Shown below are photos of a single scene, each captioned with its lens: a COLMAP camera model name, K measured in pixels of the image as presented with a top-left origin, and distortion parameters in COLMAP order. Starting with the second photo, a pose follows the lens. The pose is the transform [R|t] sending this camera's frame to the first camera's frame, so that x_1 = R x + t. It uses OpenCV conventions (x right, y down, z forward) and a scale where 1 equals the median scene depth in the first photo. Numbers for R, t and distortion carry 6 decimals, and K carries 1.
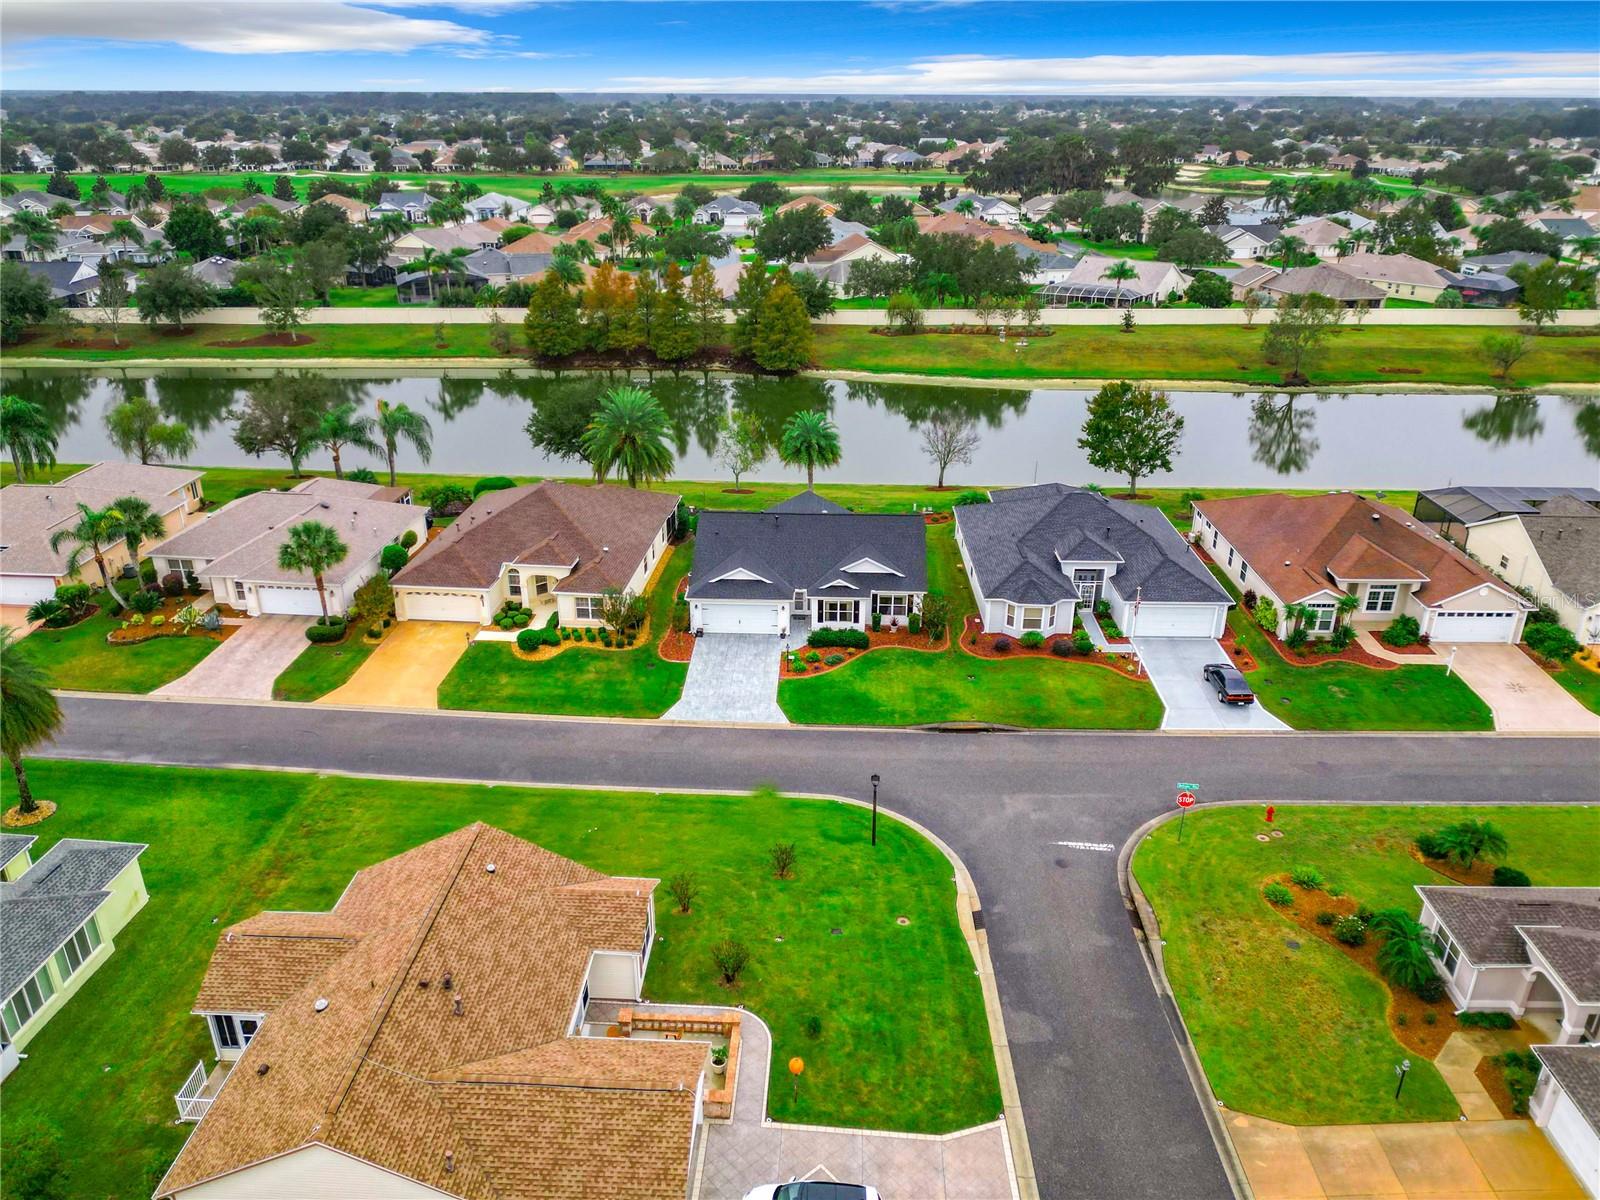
lens RADIAL K [[1178.1, 0, 800.0], [0, 1178.1, 600.0], [0, 0, 1]] dist [0.012153, 0.001225]
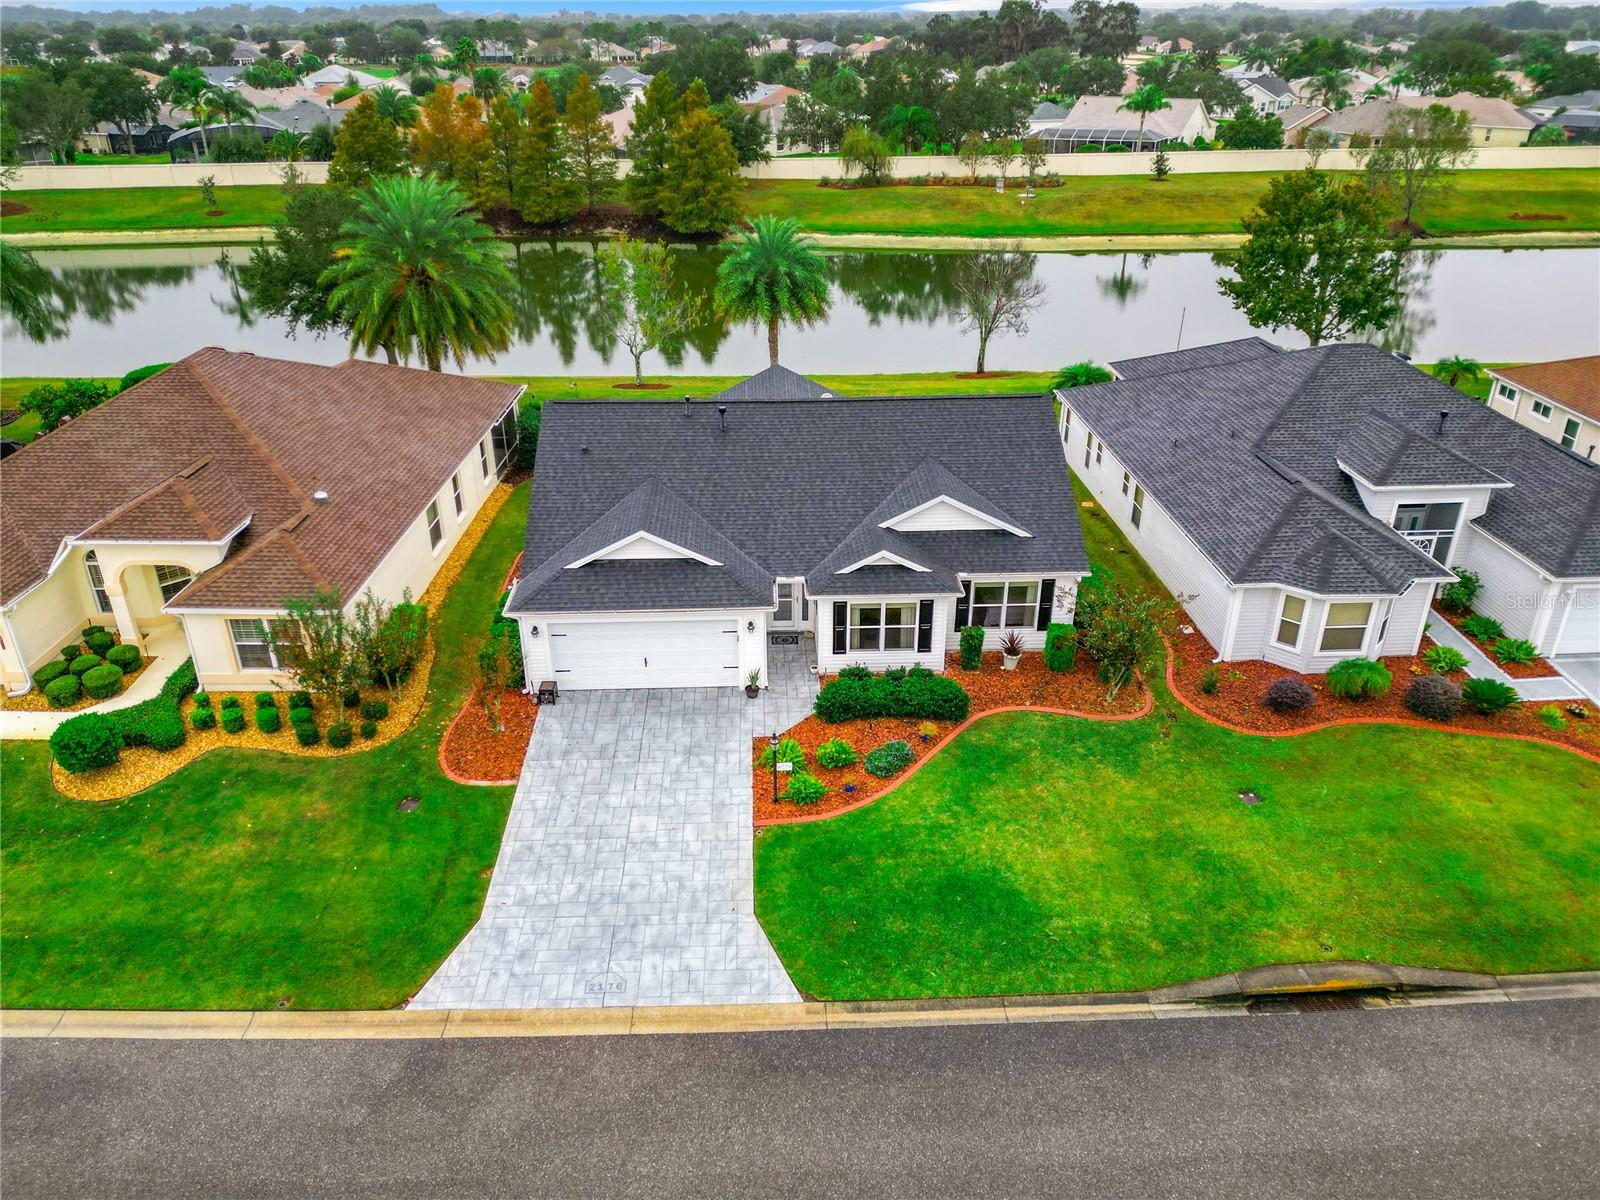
lens RADIAL K [[1178.1, 0, 800.0], [0, 1178.1, 600.0], [0, 0, 1]] dist [0.012153, 0.001225]
pose [[0.997100, -0.039403, 0.065108, -0.022666], [0.035905, 0.997893, 0.054049, -0.022732], [-0.067101, -0.051555, 0.996413, 0.570667]]
